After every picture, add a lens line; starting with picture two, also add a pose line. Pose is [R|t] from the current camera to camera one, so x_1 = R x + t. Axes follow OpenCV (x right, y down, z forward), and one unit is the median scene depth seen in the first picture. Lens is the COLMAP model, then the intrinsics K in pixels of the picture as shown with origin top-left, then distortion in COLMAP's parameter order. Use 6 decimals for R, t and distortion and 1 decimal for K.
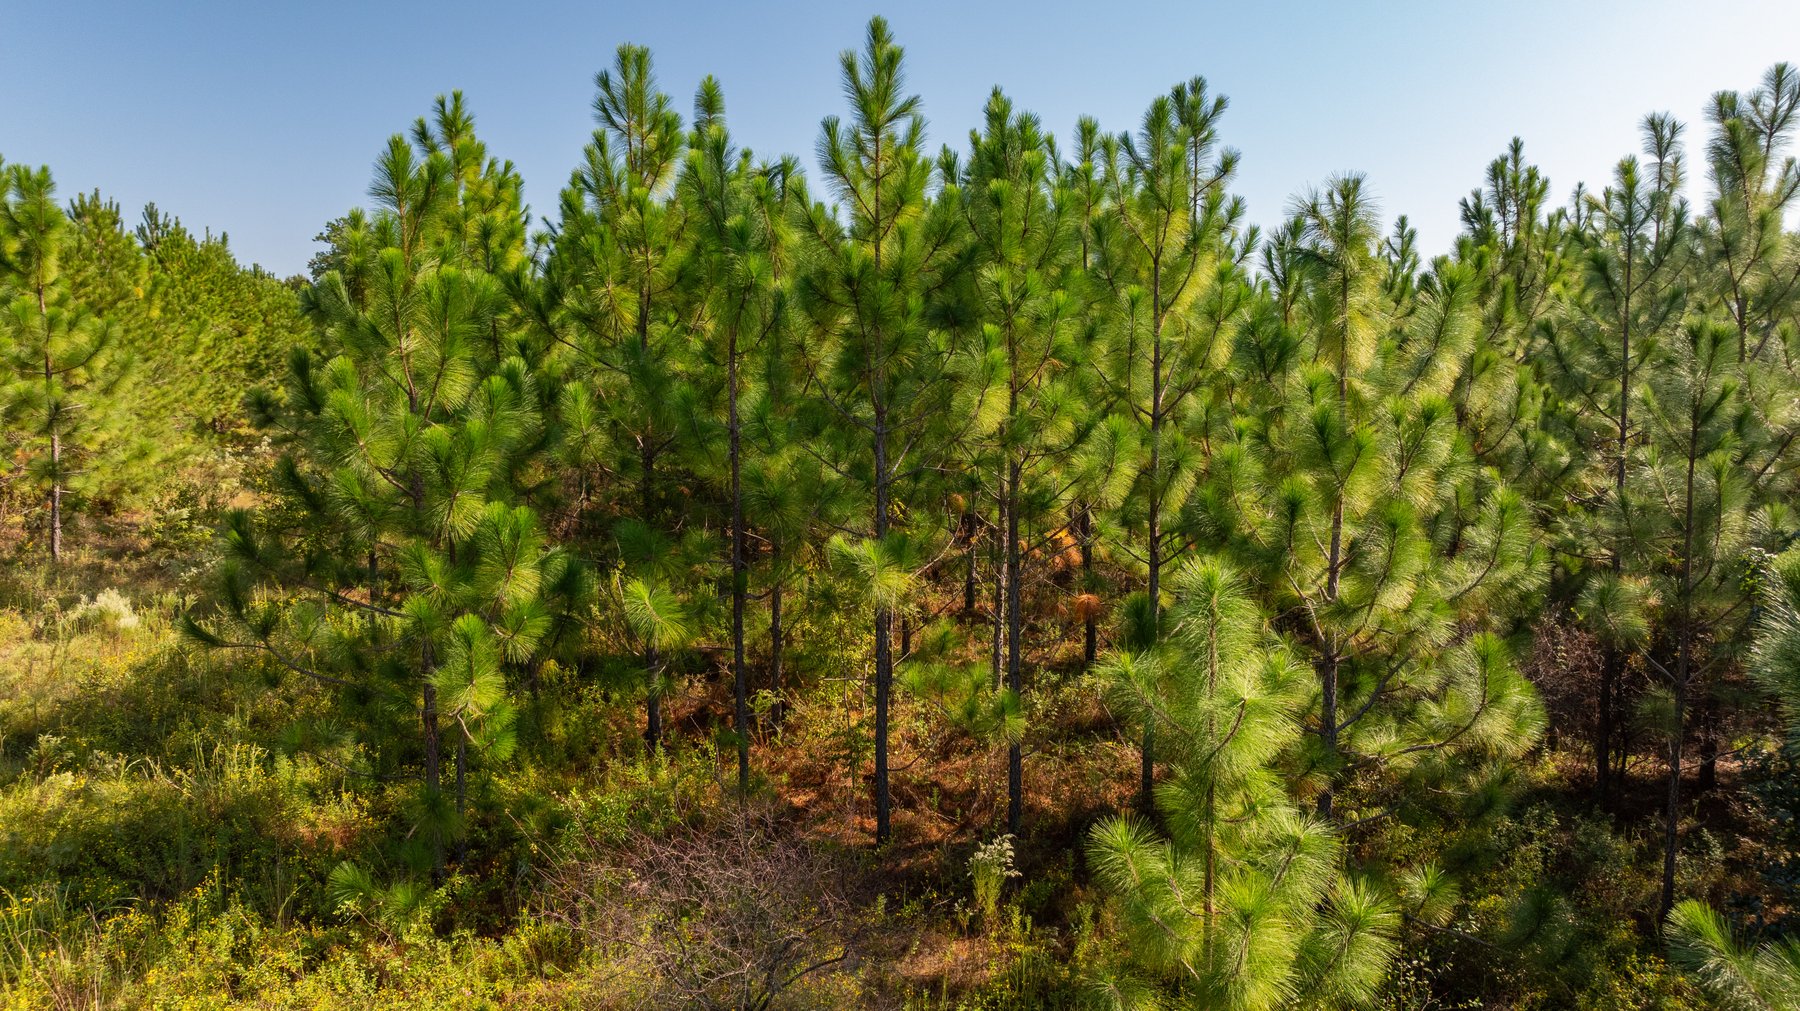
lens RADIAL K [[1276.1, 0, 914.1], [0, 1276.1, 503.1], [0, 0, 1]] dist [-0.048936, 0.060963]
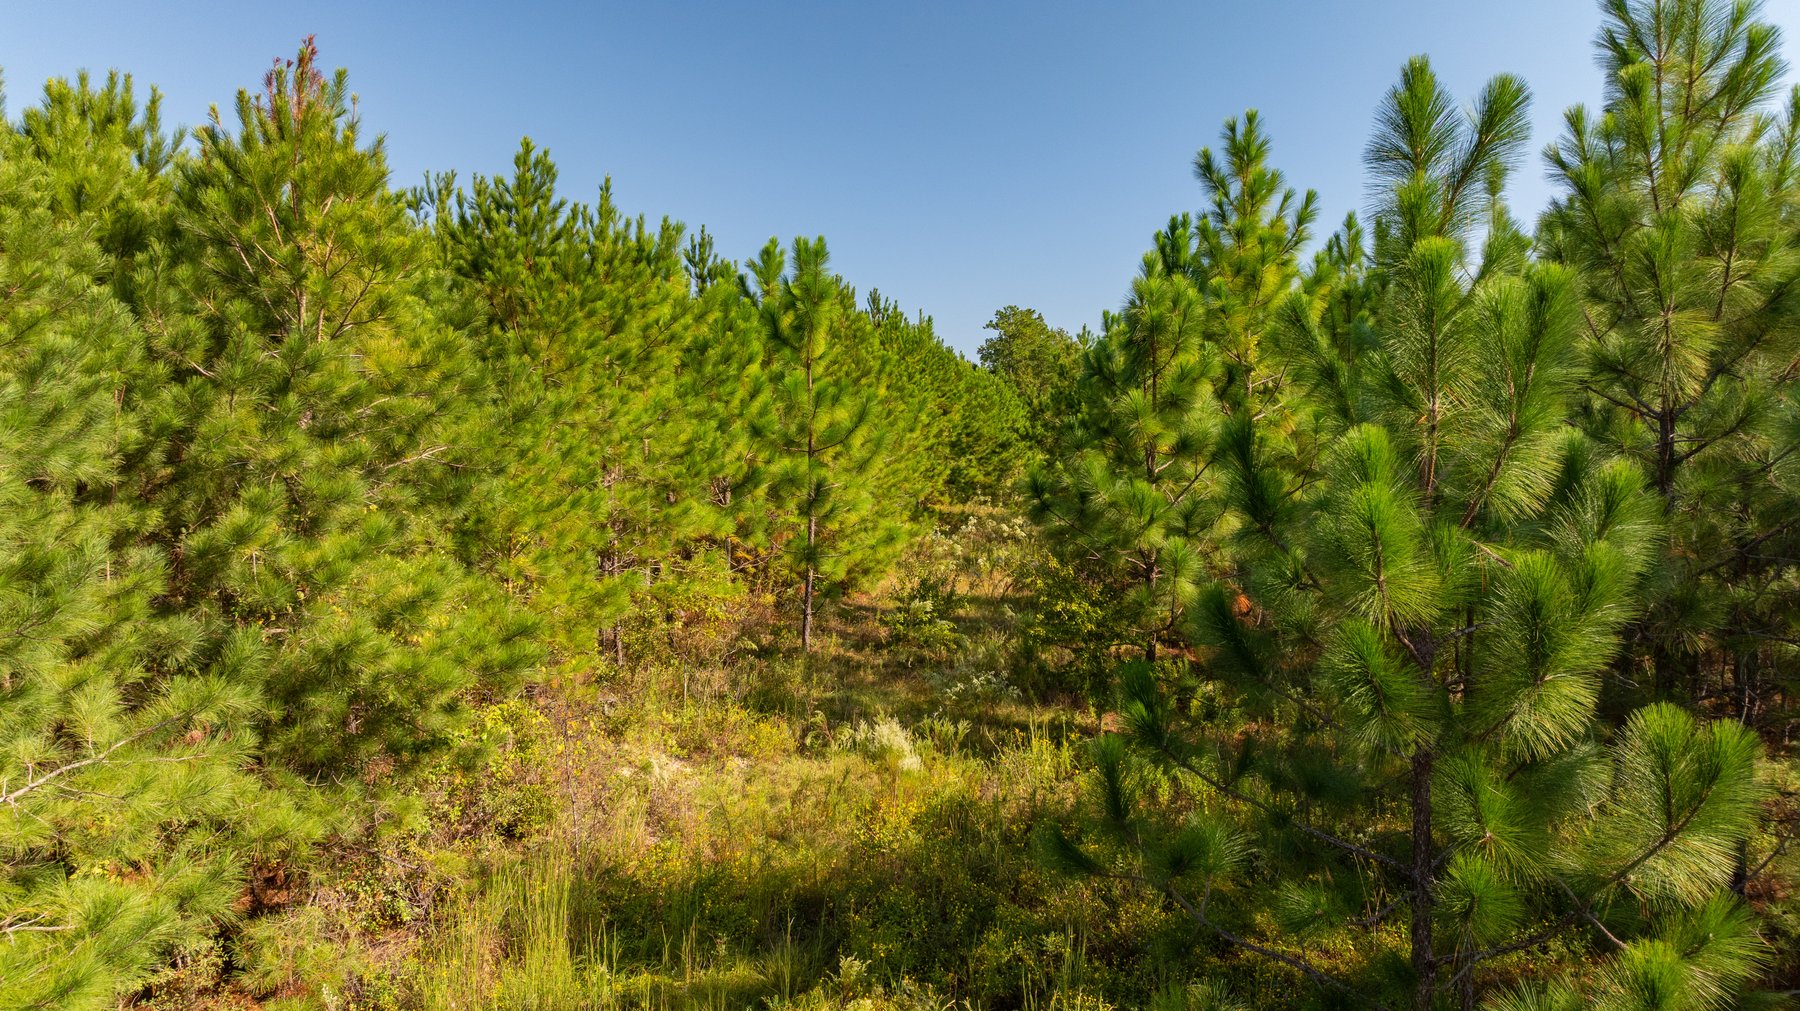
lens RADIAL K [[1276.1, 0, 896.3], [0, 1276.1, 502.7], [0, 0, 1]] dist [-0.048936, 0.060963]
pose [[0.880028, 0.021614, -0.474430, -0.167298], [-0.051125, 0.997470, -0.049391, -0.019223], [0.472162, 0.067721, 0.878906, 0.184105]]
